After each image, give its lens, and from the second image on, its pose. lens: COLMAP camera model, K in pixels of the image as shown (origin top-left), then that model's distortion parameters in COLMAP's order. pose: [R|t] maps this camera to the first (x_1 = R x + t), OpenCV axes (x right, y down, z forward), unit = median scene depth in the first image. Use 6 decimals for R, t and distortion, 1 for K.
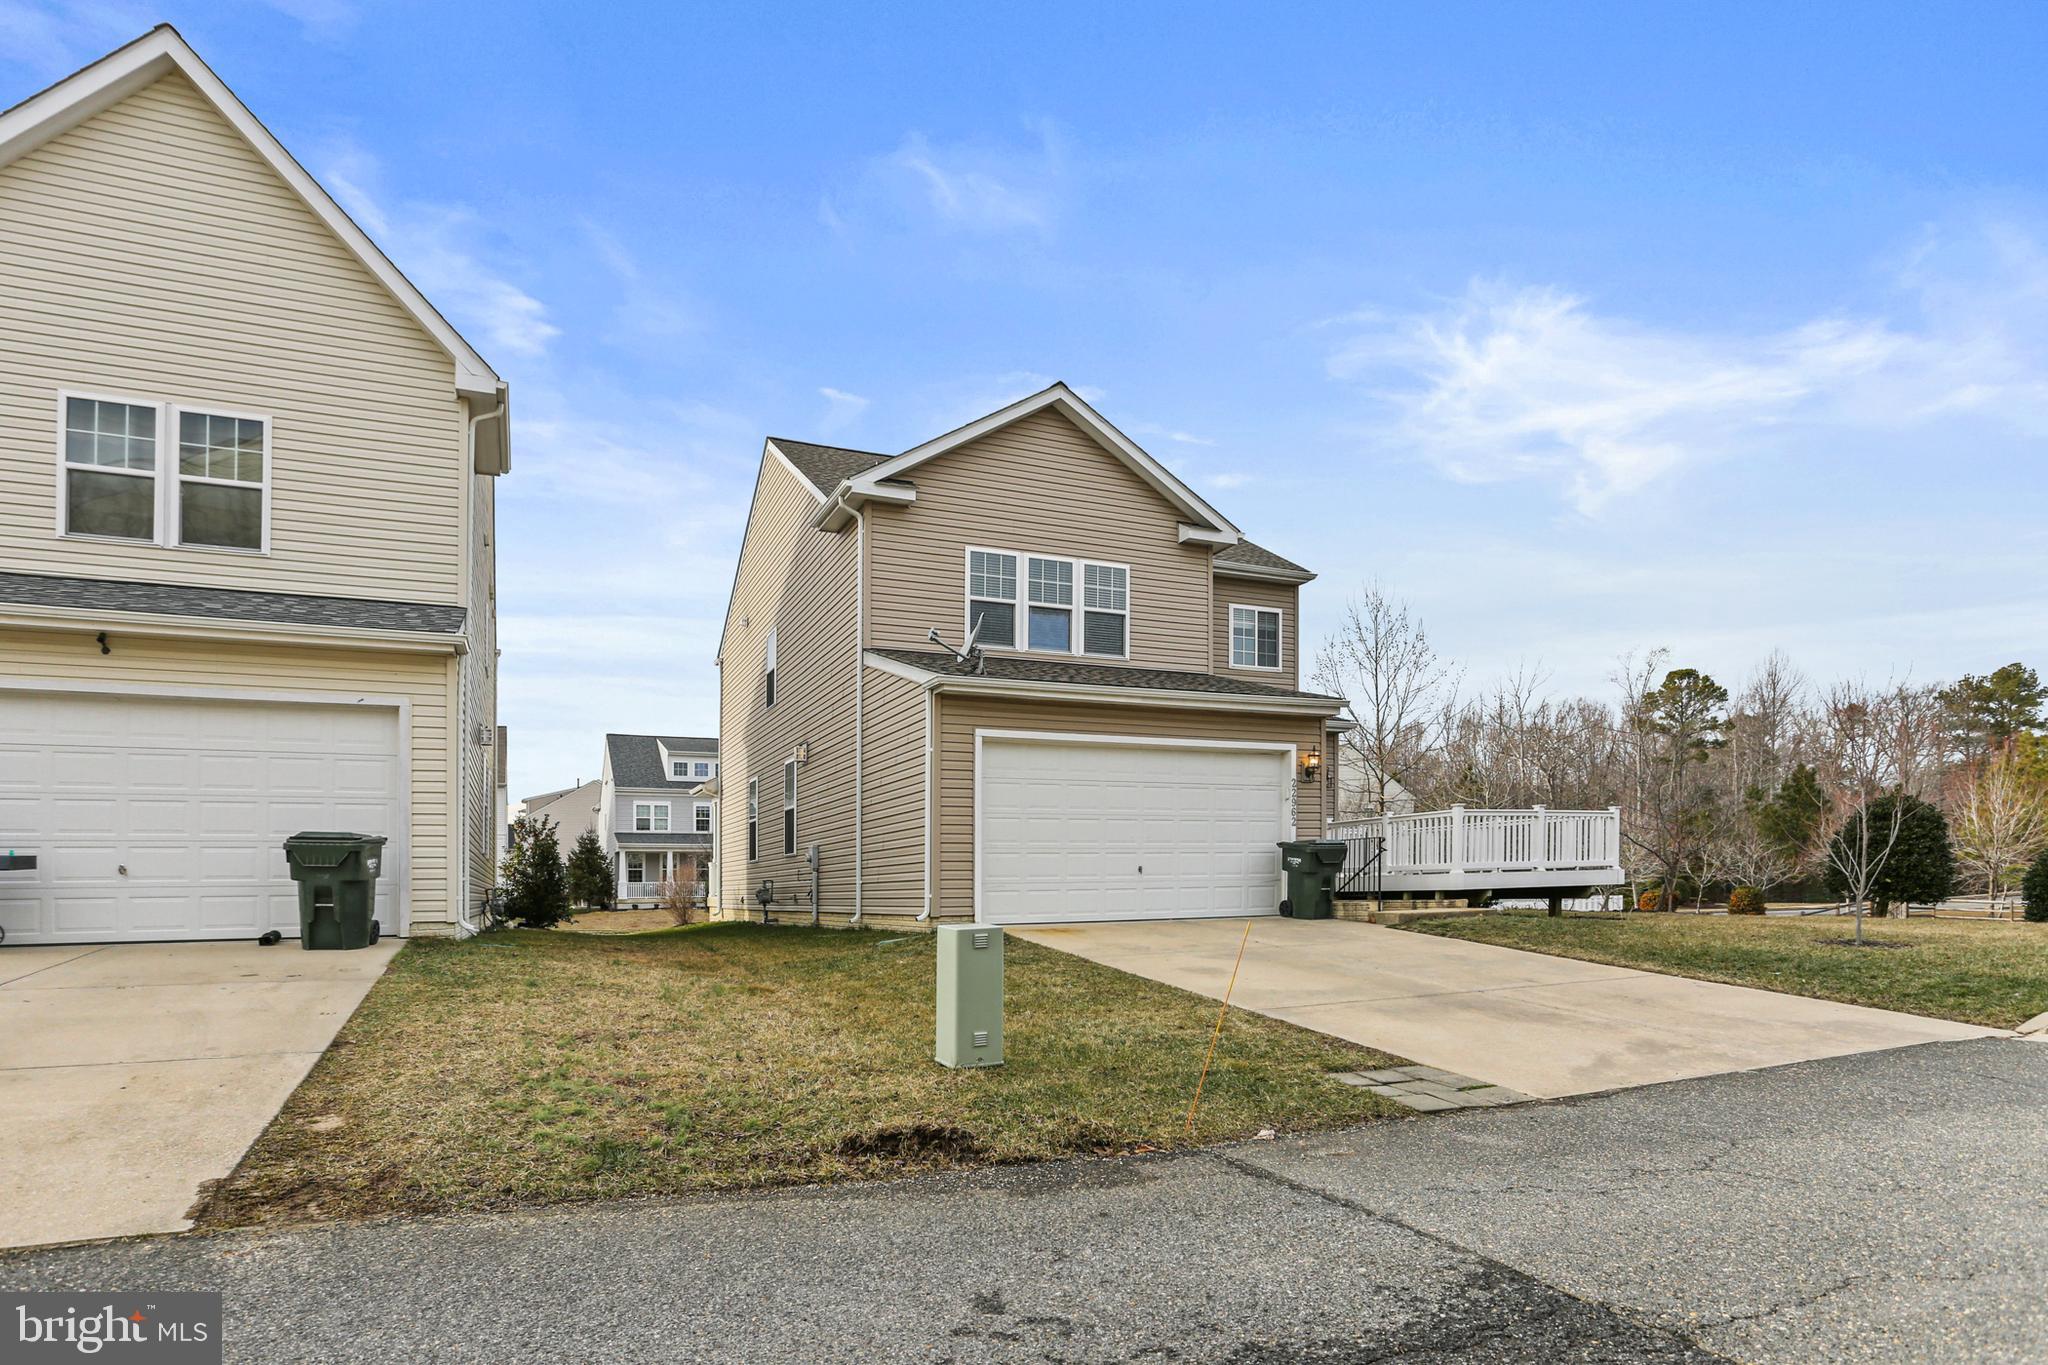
lens RADIAL K [[1073.0, 0, 1024.0], [0, 1073.0, 682.5], [0, 0, 1]] dist [-0.012452, -0.000092]
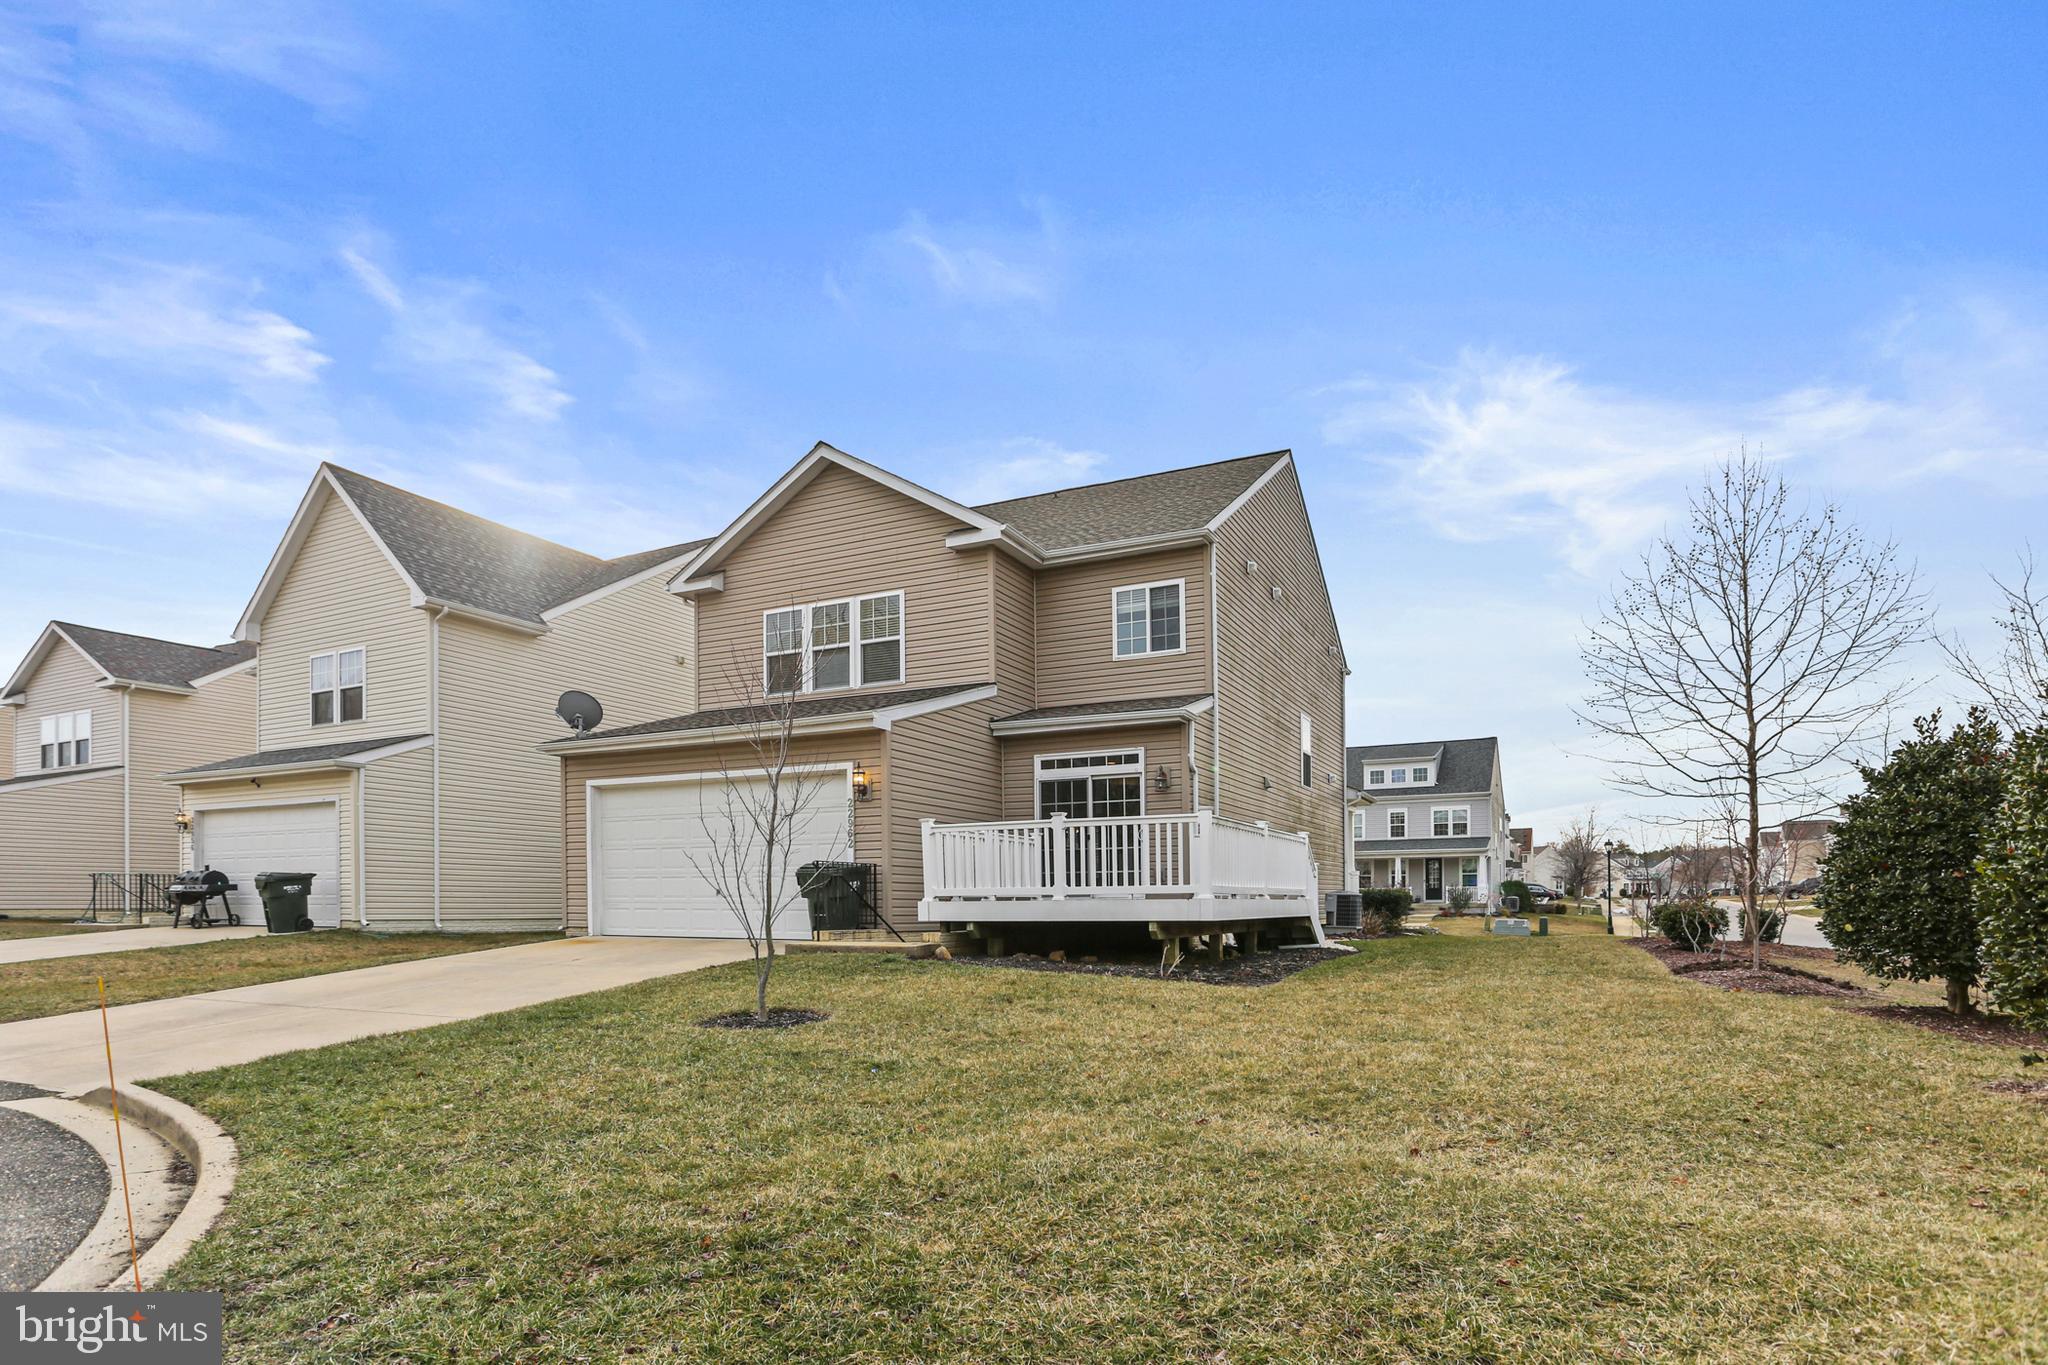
lens RADIAL K [[1036.6, 0, 1032.1], [0, 1036.6, 686.0], [0, 0, 1]] dist [-0.003675, -0.000111]
pose [[0.645610, -0.138260, -0.751047, 0.948340], [0.135426, 0.988615, -0.065580, 0.065078], [0.751563, -0.059372, 0.656984, 0.461113]]
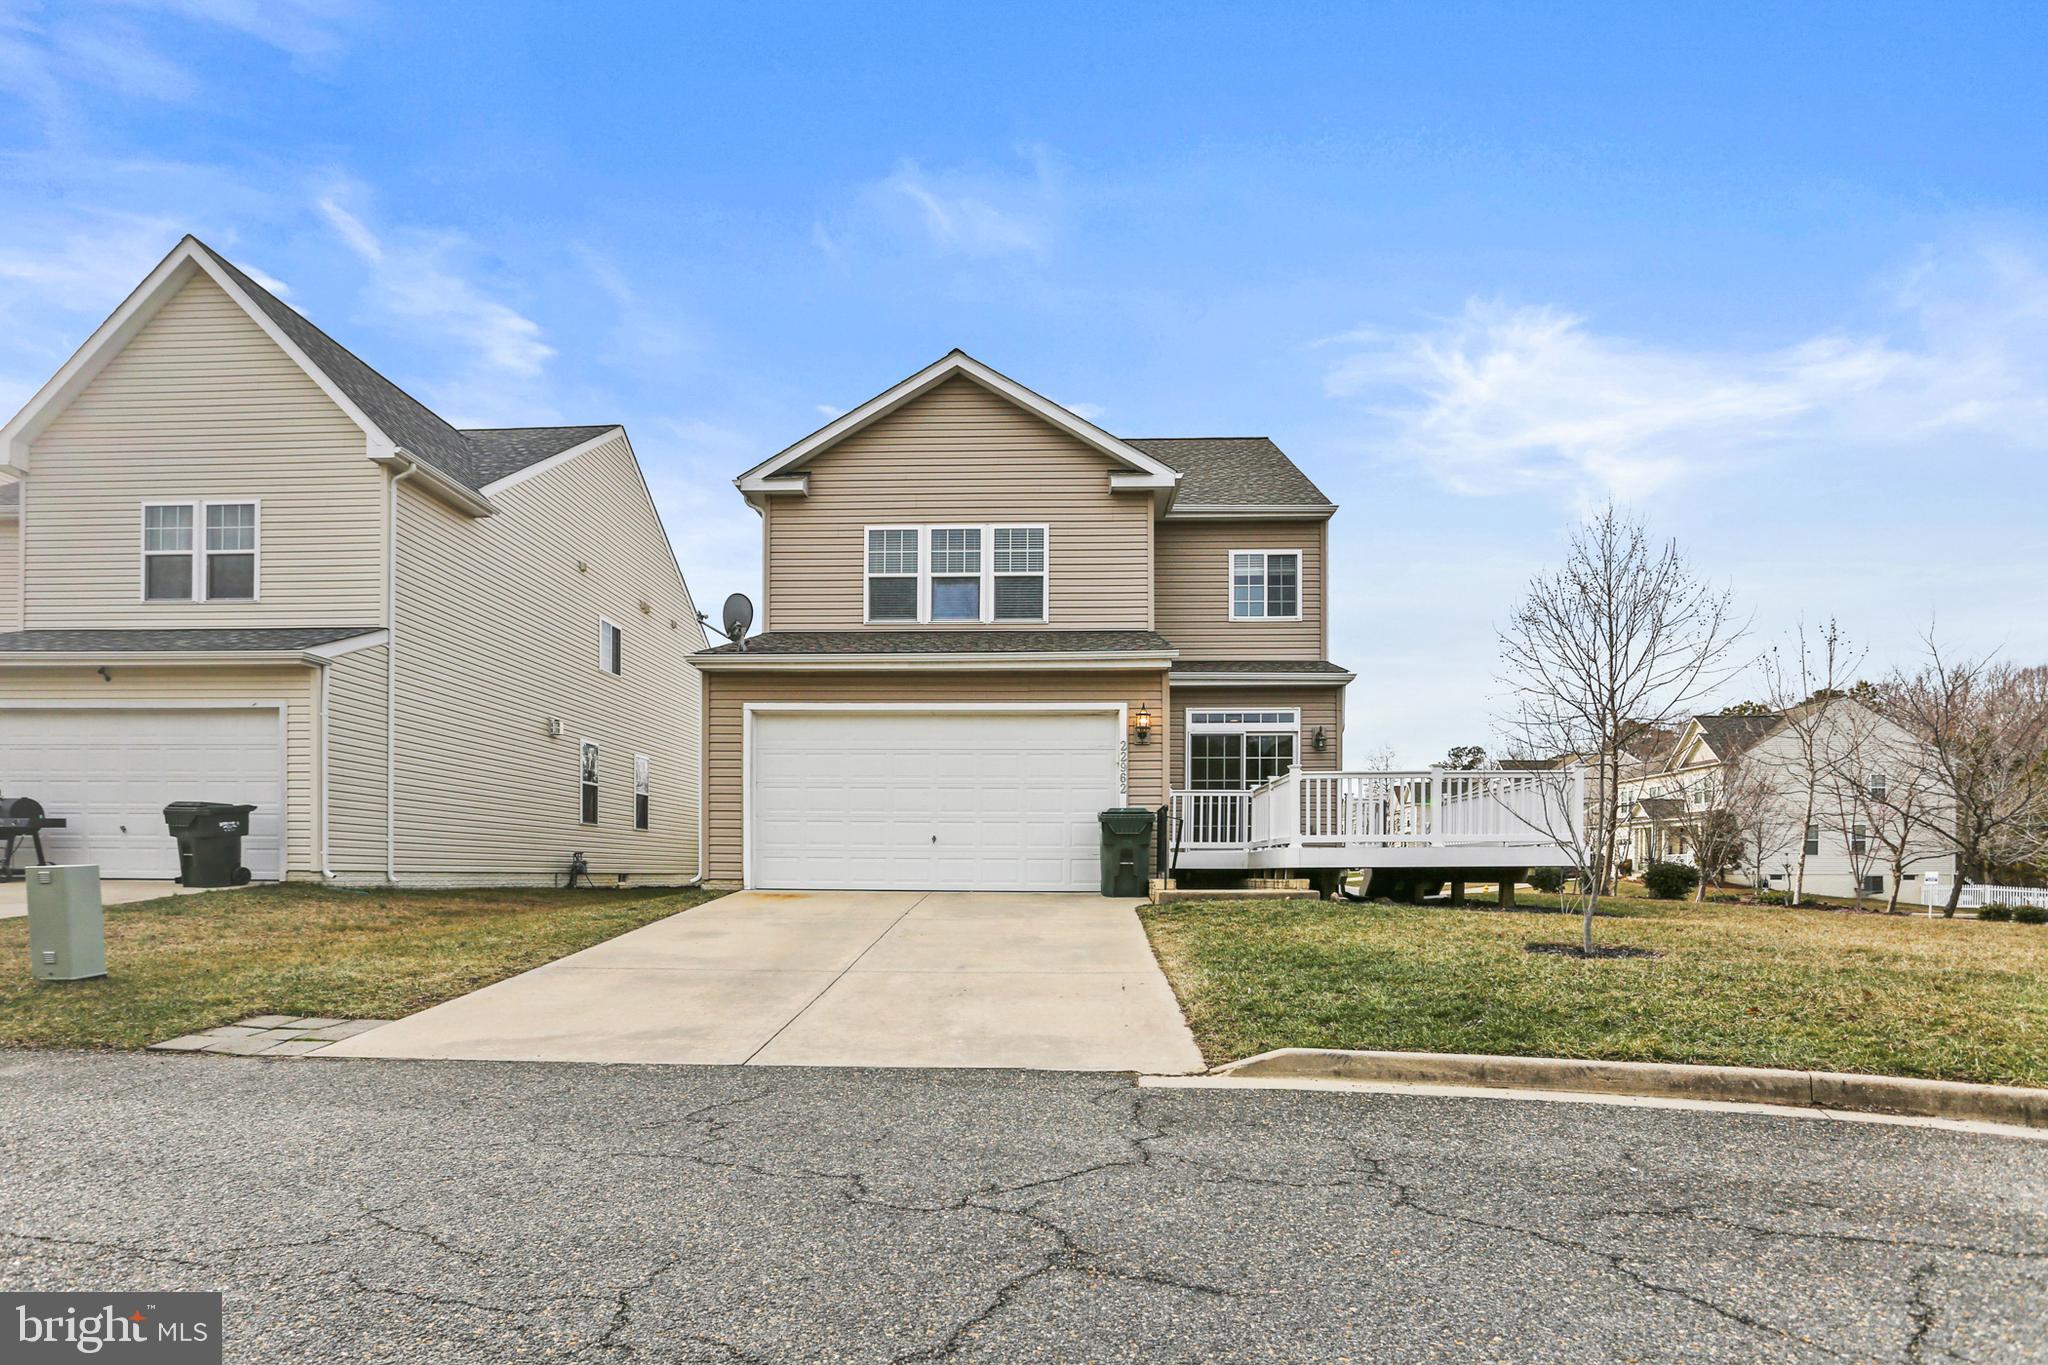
lens RADIAL K [[1045.5, 0, 1022.2], [0, 1045.5, 670.6], [0, 0, 1]] dist [-0.022902, 0.000443]
pose [[0.899484, -0.061046, -0.432669, 0.496670], [0.064214, 0.997909, -0.007301, 0.028024], [0.432210, -0.021216, 0.901523, 0.151943]]
